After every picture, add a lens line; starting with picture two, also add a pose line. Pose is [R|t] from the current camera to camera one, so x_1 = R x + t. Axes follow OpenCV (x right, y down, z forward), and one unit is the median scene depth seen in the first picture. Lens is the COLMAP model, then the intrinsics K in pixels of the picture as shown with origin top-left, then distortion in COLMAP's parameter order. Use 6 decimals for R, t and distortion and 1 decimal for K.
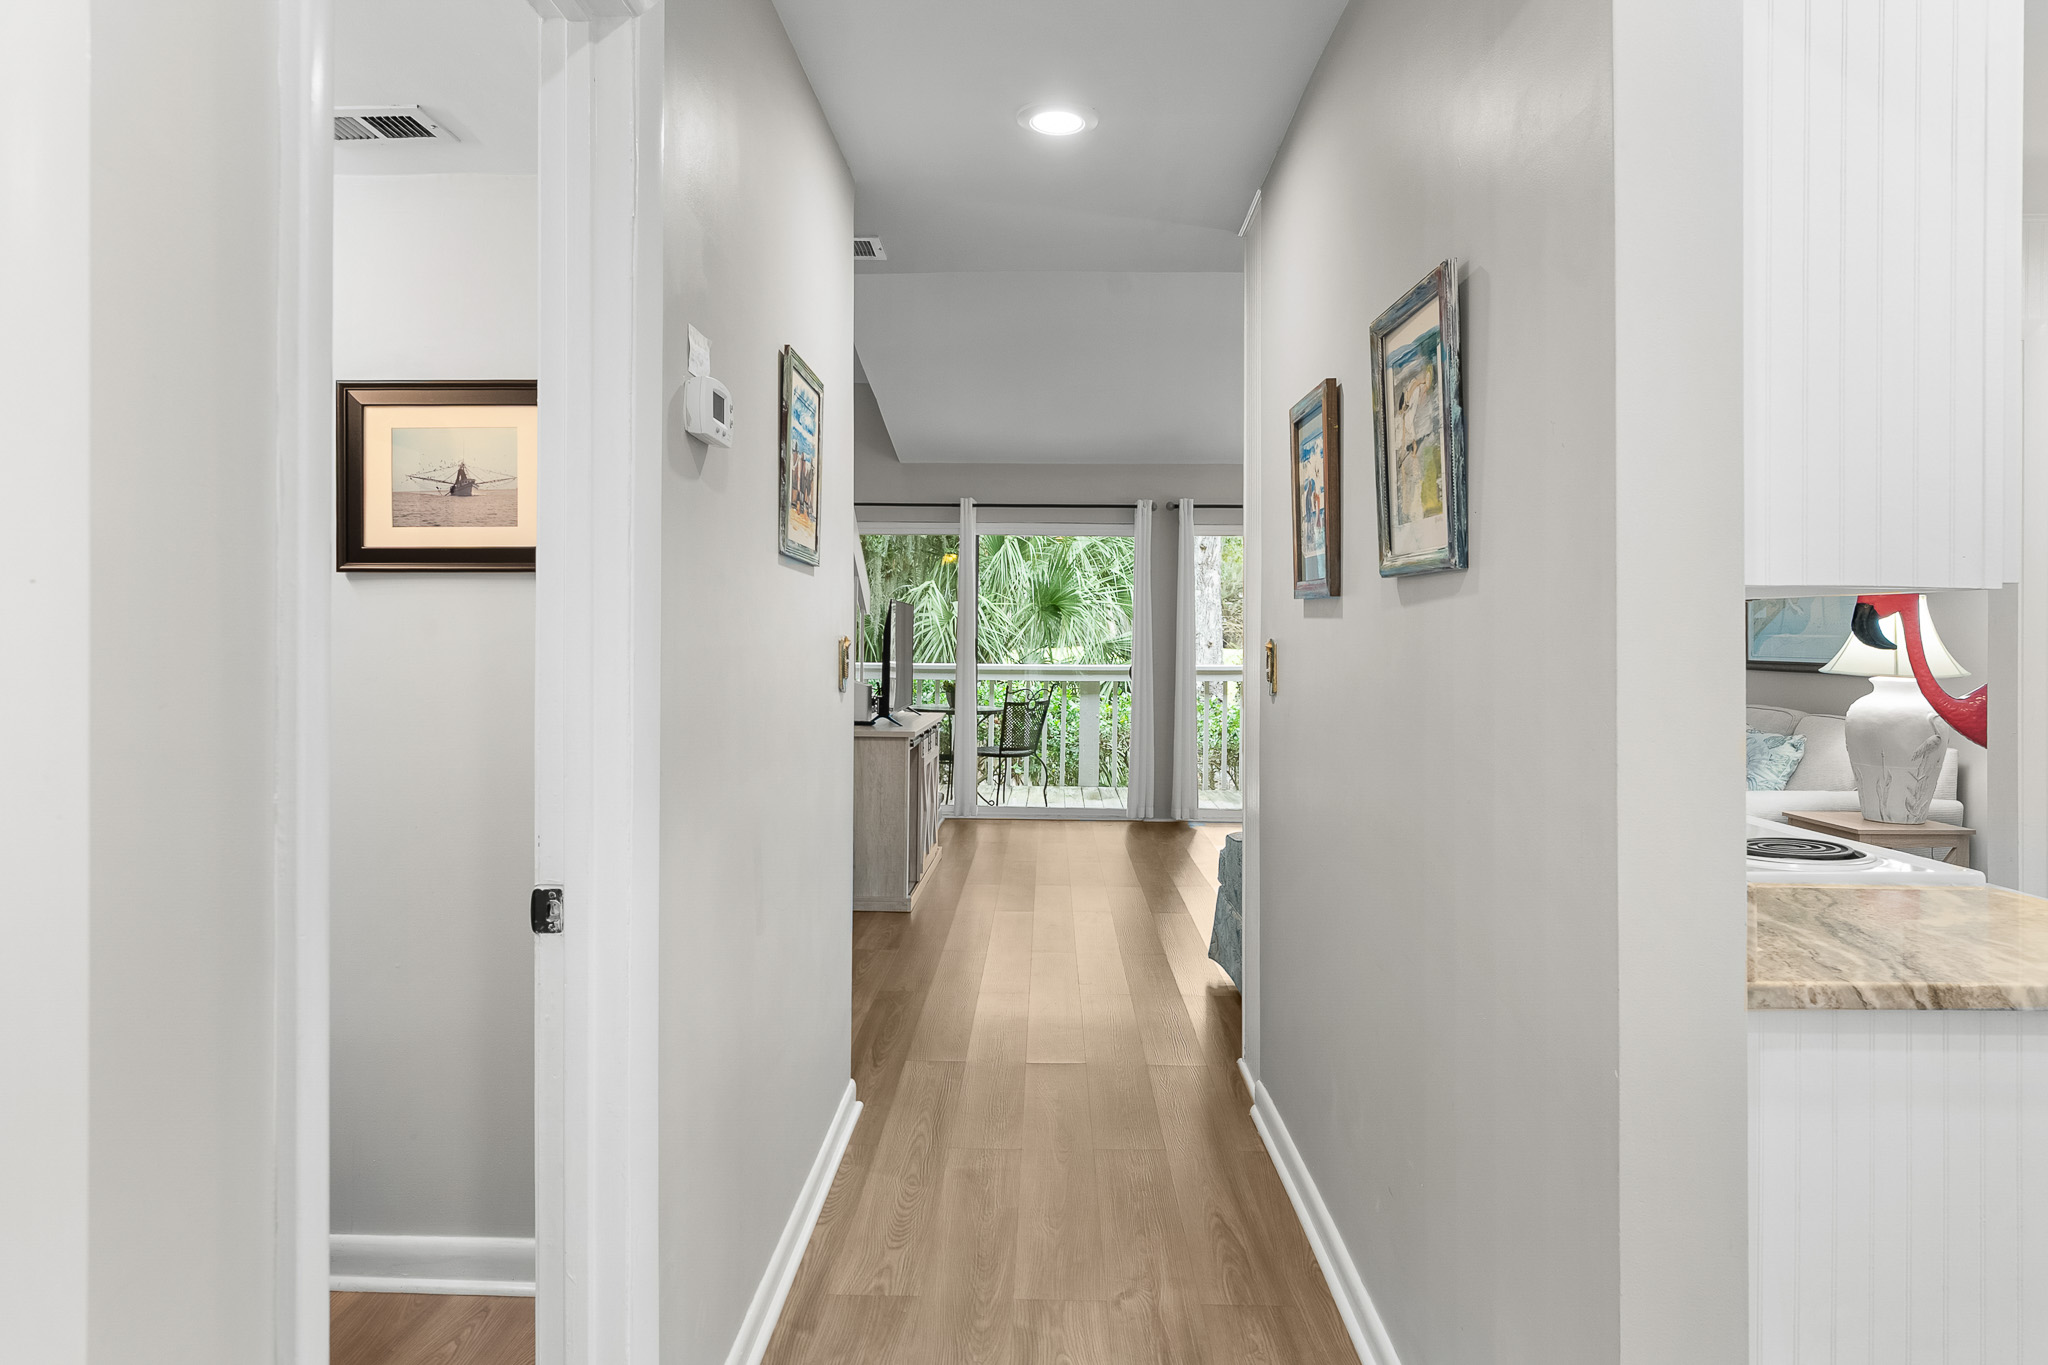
lens RADIAL K [[1179.4, 0, 1024.8], [0, 1179.4, 662.2], [0, 0, 1]] dist [-0.002598, -0.000607]
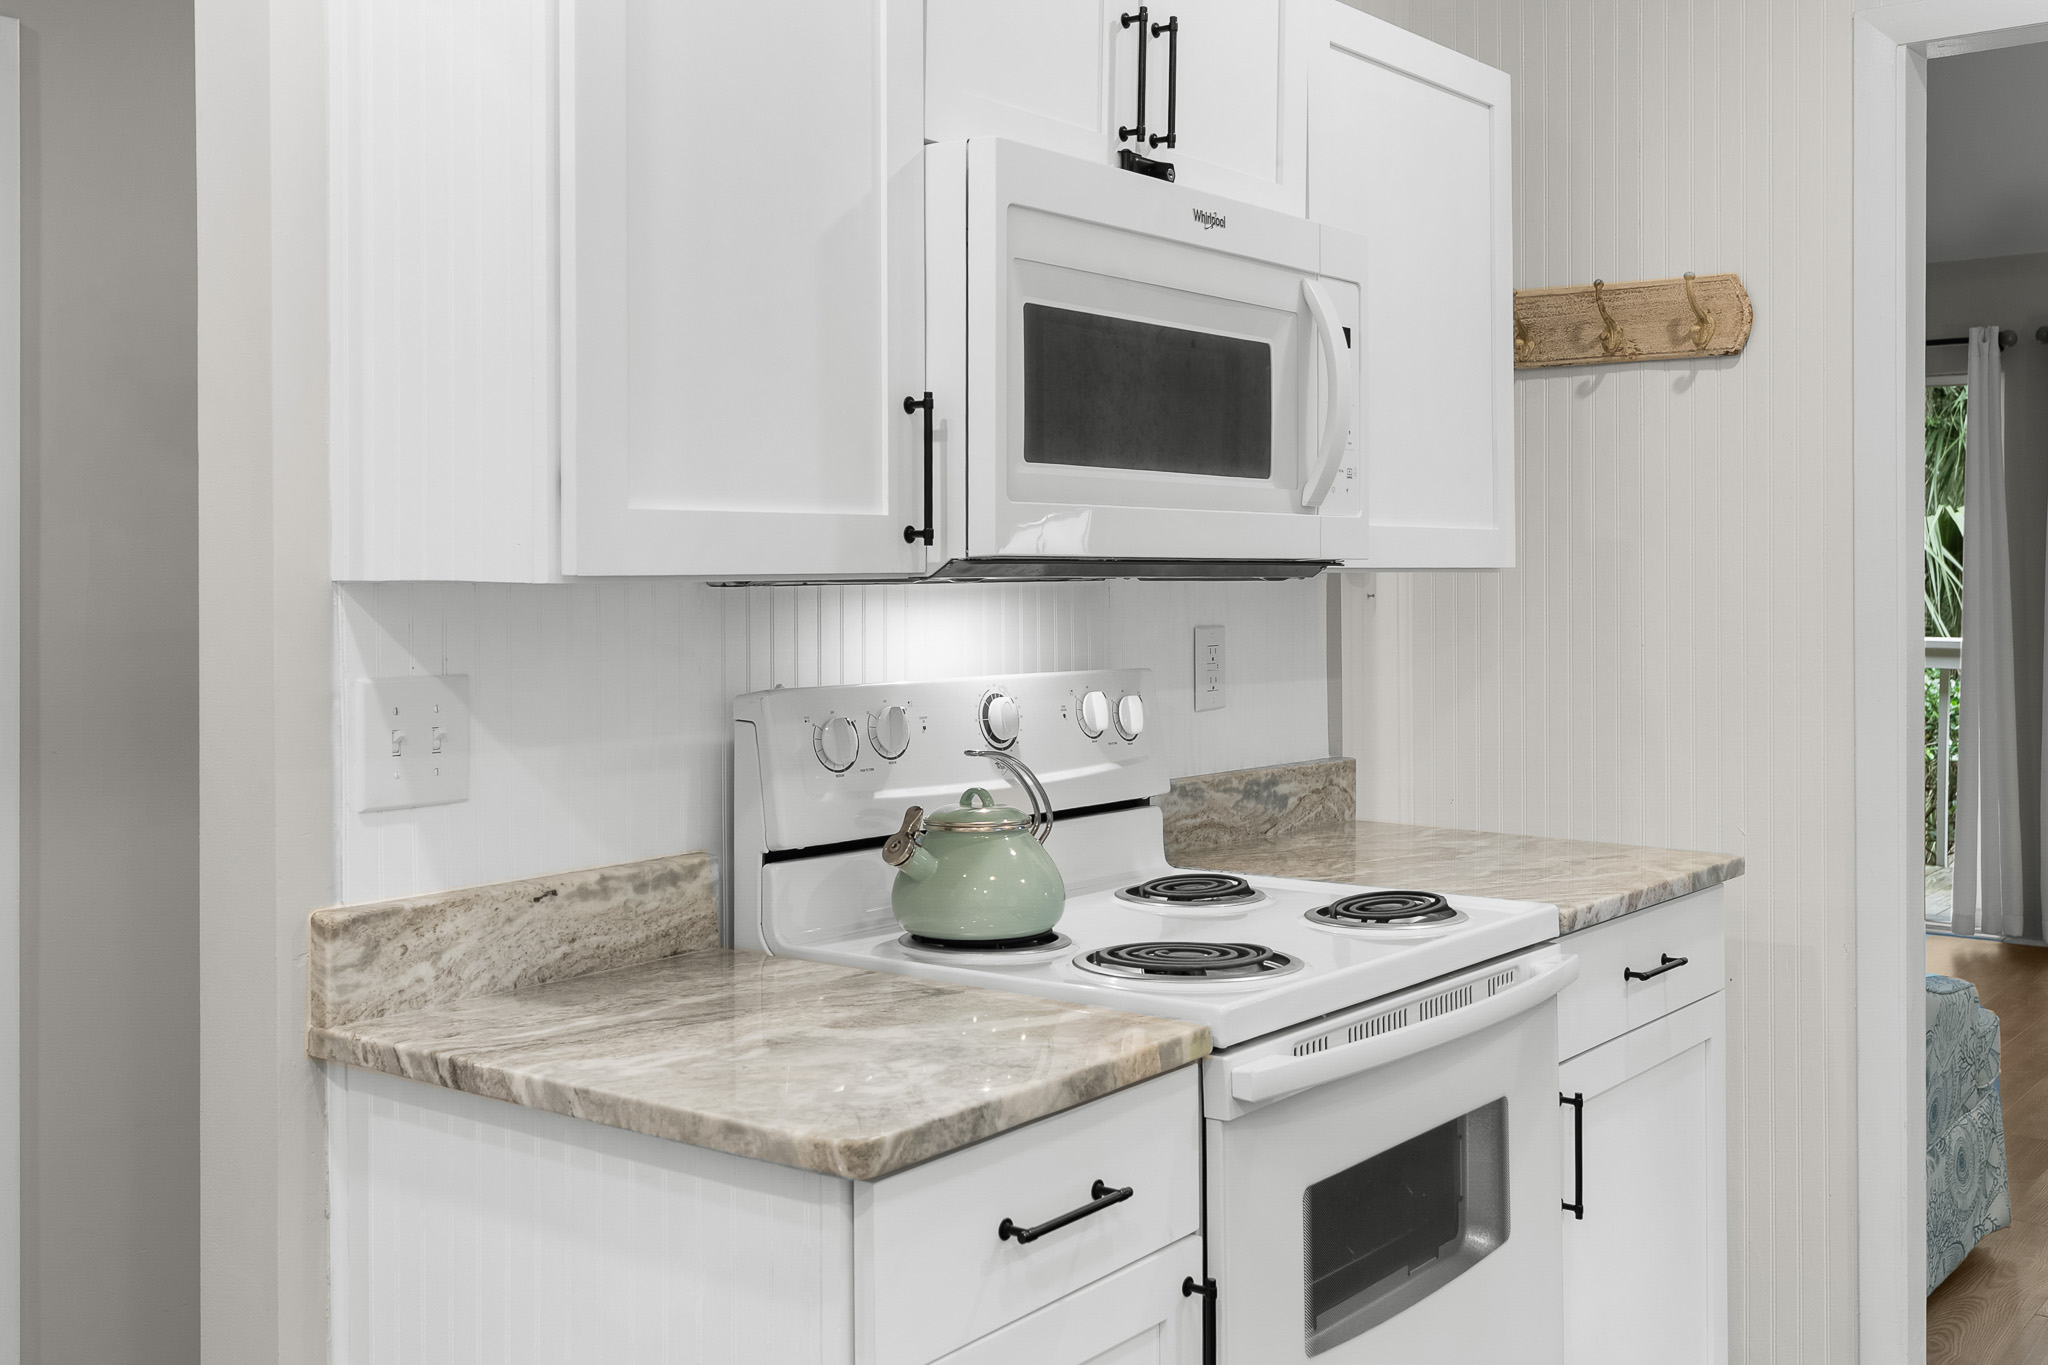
lens RADIAL K [[2052.8, 0, 1066.1], [0, 2052.8, 621.2], [0, 0, 1]] dist [0.012464, 0.000000]
pose [[0.813545, 0.012348, -0.581370, 2.002712], [-0.009082, 0.999922, 0.008530, -0.062066], [0.581430, -0.001660, 0.813594, 0.040910]]
